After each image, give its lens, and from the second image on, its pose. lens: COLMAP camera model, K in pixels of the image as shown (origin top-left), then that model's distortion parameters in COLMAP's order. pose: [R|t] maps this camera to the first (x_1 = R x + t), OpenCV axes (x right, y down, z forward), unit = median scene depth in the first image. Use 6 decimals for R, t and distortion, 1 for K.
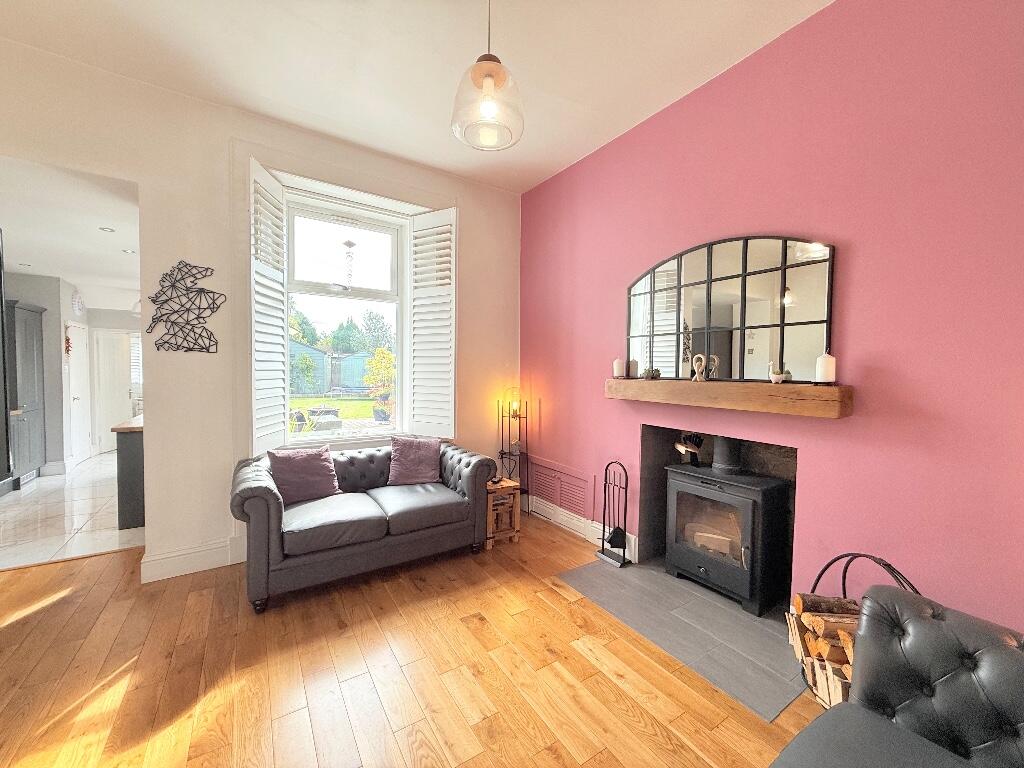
lens RADIAL K [[405.4, 0, 503.3], [0, 405.4, 382.2], [0, 0, 1]] dist [0.009236, 0.000156]
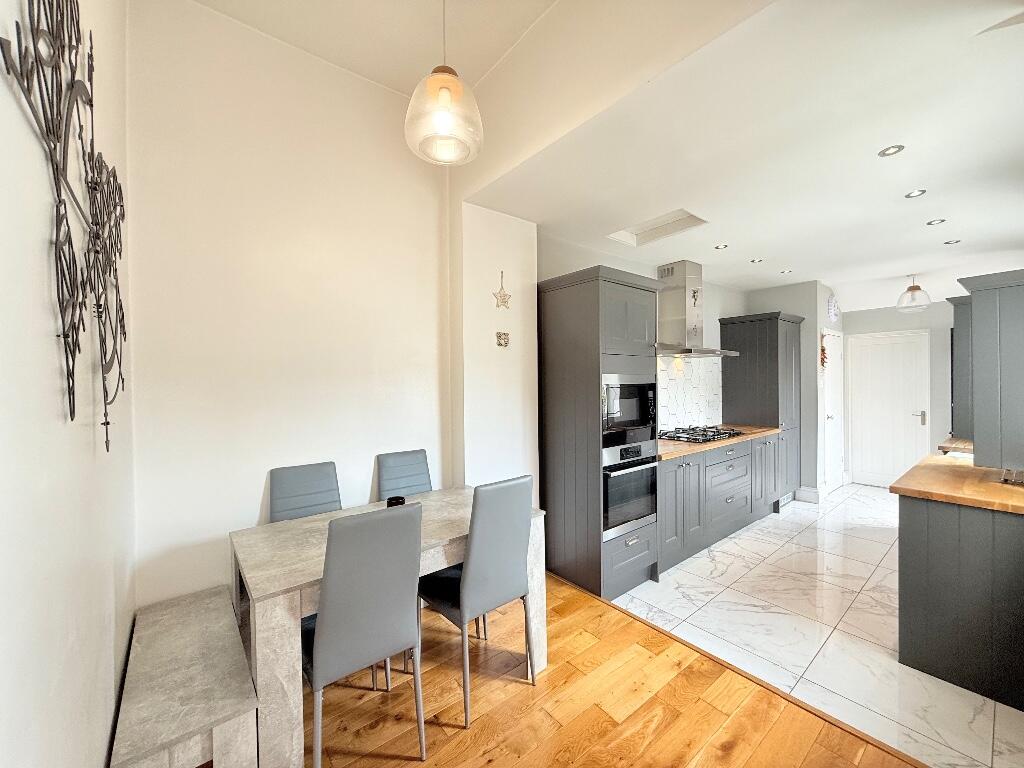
lens RADIAL K [[407.6, 0, 512.0], [0, 407.6, 384.0], [0, 0, 1]] dist [0.001640, 0.000227]
pose [[0.110178, -0.004125, -0.993903, -0.567537], [-0.019480, 0.999790, -0.006309, -0.026777], [0.993721, 0.020056, 0.110075, 0.513514]]
